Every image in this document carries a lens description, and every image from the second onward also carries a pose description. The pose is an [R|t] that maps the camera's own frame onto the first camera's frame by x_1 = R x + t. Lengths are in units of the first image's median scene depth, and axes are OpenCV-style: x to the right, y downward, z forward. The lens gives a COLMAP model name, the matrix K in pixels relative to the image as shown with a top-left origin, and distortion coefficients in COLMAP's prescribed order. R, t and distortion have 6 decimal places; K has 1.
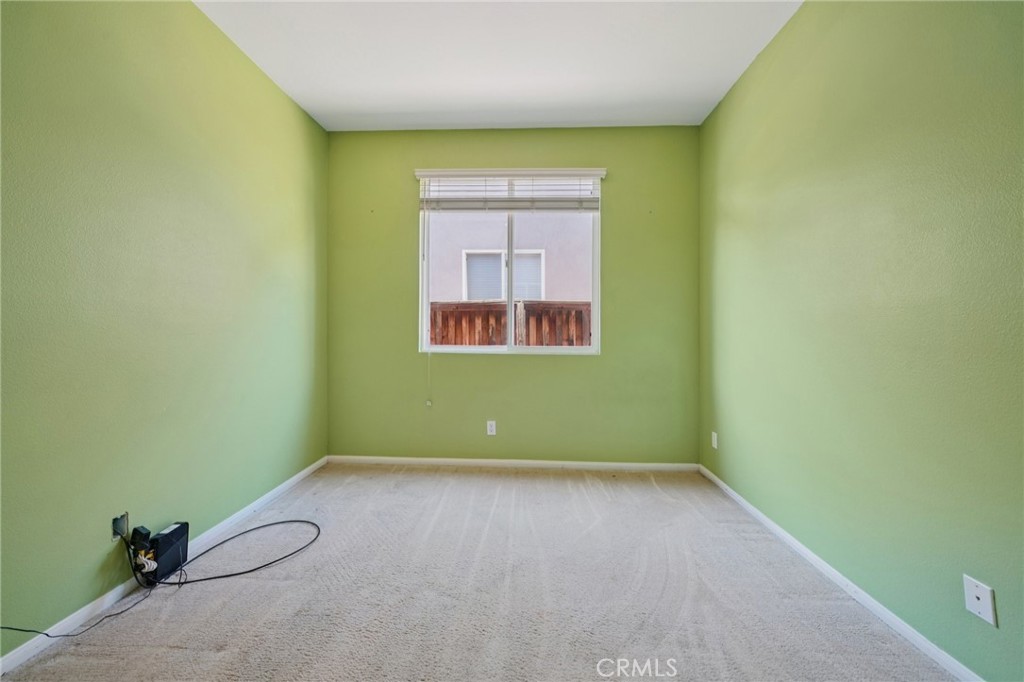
lens RADIAL K [[384.9, 0, 511.5], [0, 384.9, 332.8], [0, 0, 1]] dist [-0.001429, 0.003291]
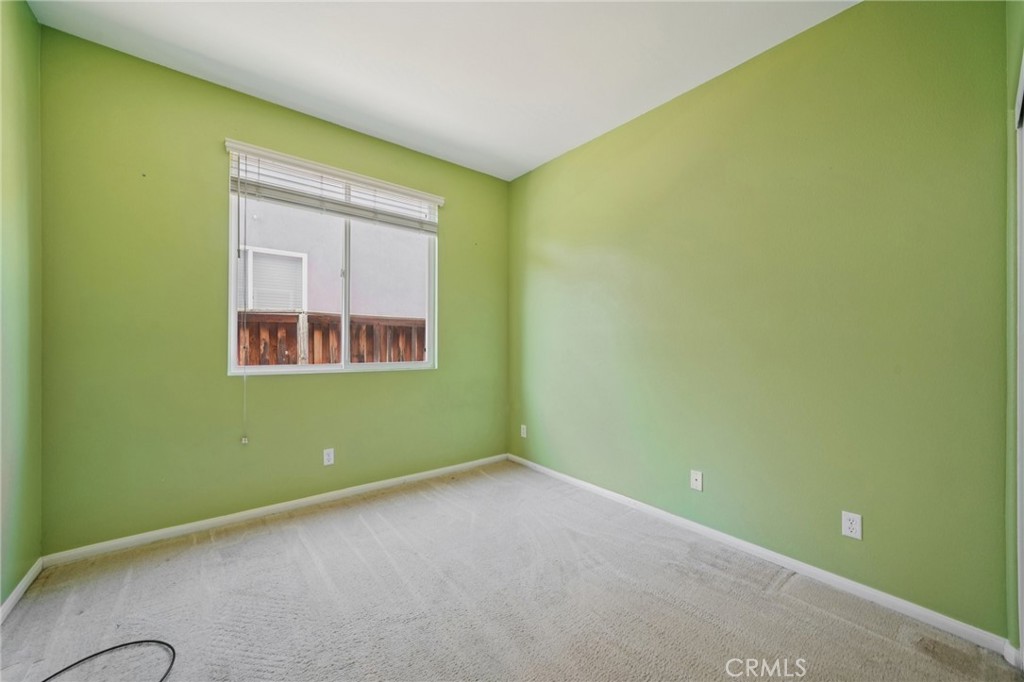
lens RADIAL K [[390.8, 0, 512.0], [0, 390.8, 341.0], [0, 0, 1]] dist [0.015262, 0.000345]
pose [[0.754470, 0.000608, 0.656334, -0.331240], [0.009329, 0.999889, -0.011649, -0.005207], [-0.656268, 0.014912, 0.754380, 0.037231]]
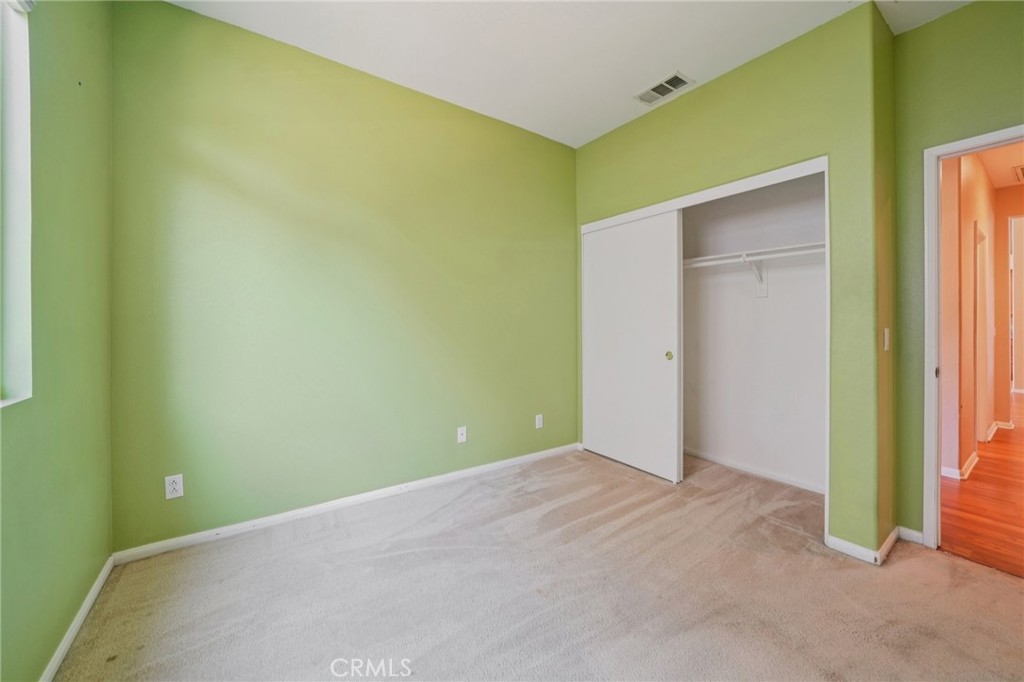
lens RADIAL K [[383.6, 0, 511.8], [0, 383.6, 318.4], [0, 0, 1]] dist [-0.000271, 0.000030]
pose [[-0.603840, -0.007063, 0.797074, -0.343769], [0.000047, 0.999960, 0.008897, -0.021161], [-0.797105, 0.005410, -0.603816, 0.867708]]
